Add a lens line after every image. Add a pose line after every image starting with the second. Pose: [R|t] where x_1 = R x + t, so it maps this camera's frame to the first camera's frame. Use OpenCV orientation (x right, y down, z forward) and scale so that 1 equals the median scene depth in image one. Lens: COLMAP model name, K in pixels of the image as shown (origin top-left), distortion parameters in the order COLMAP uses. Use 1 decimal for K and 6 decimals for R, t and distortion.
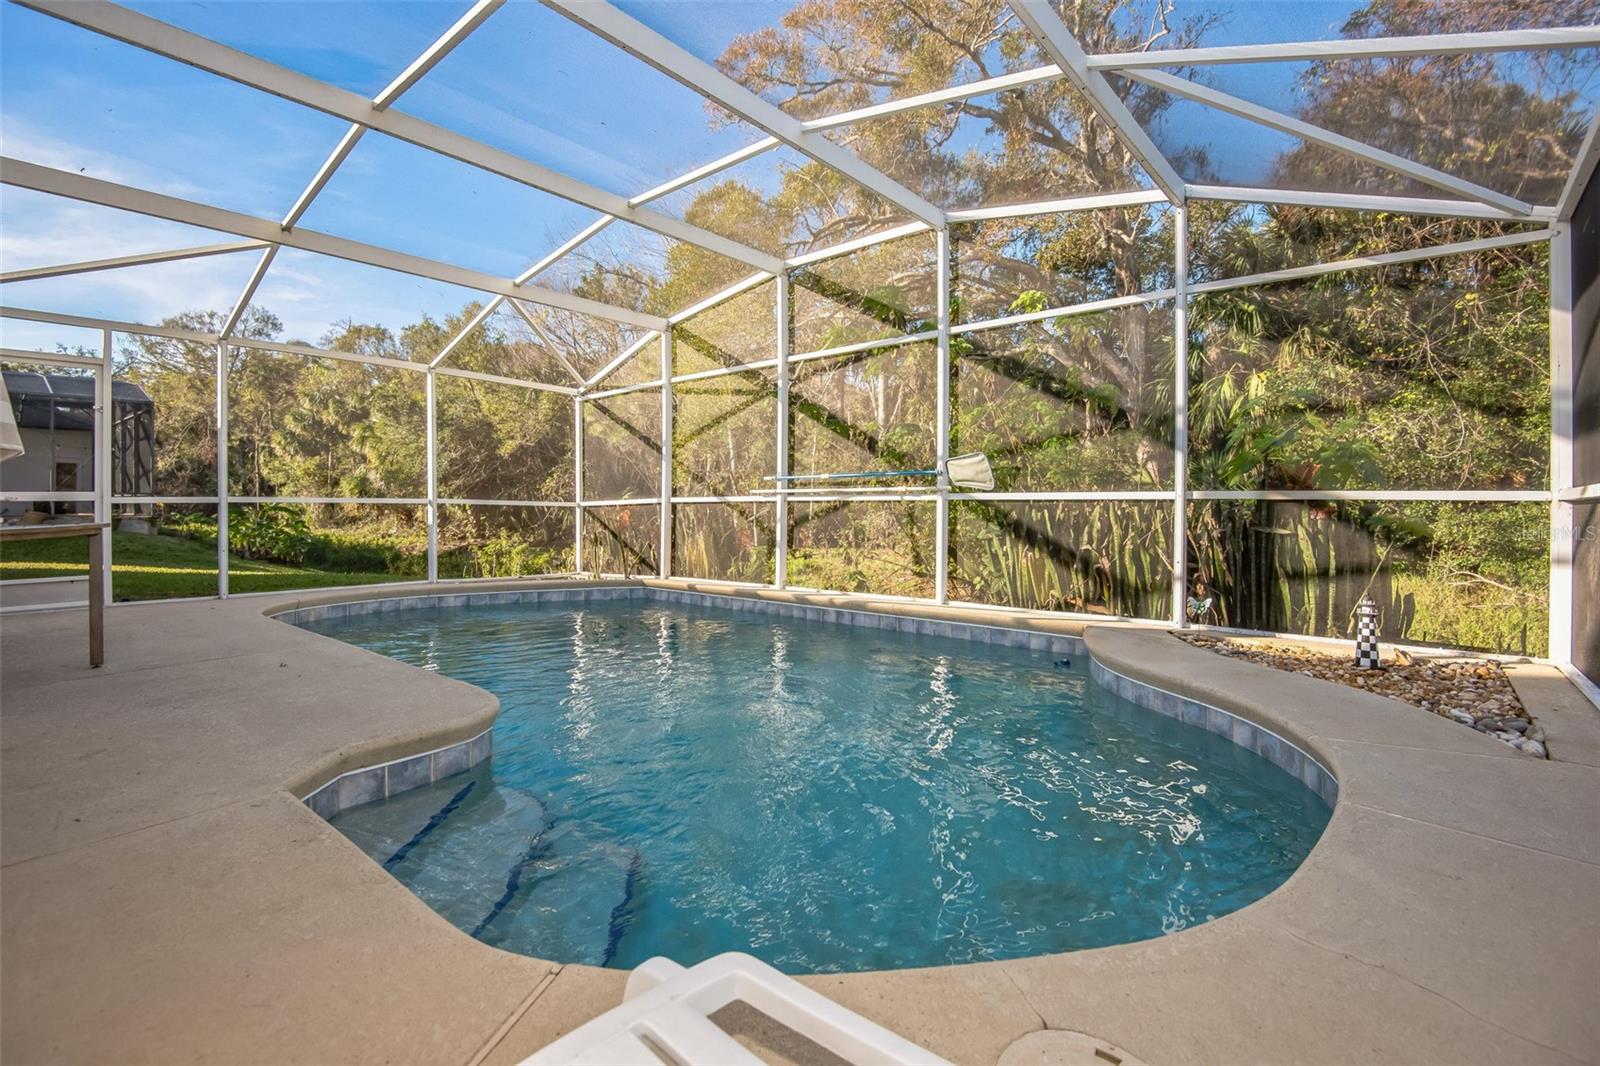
lens RADIAL K [[744.1, 0, 800.0], [0, 744.1, 533.0], [0, 0, 1]] dist [-0.001499, -0.000191]
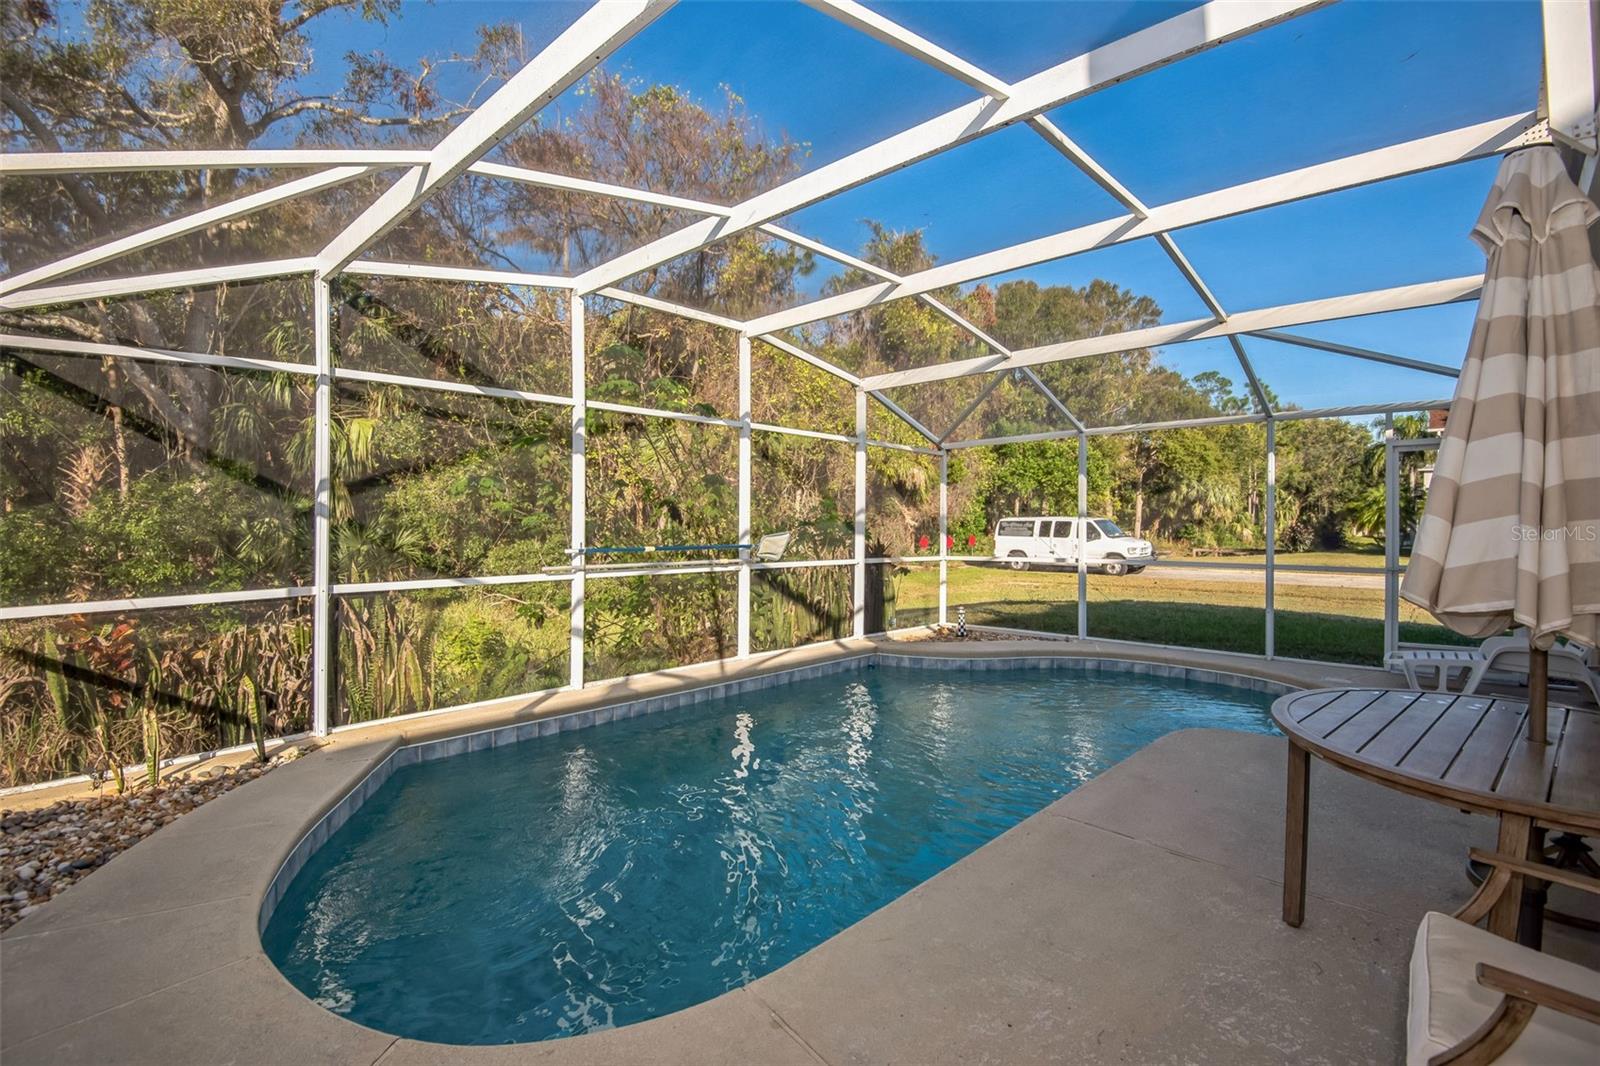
lens RADIAL K [[744.1, 0, 800.0], [0, 744.1, 533.0], [0, 0, 1]] dist [-0.001499, -0.000191]
pose [[0.048700, -0.006213, 0.998794, -0.944713], [0.039968, 0.999192, 0.004267, -0.101099], [-0.998013, 0.039712, 0.048909, 0.844624]]
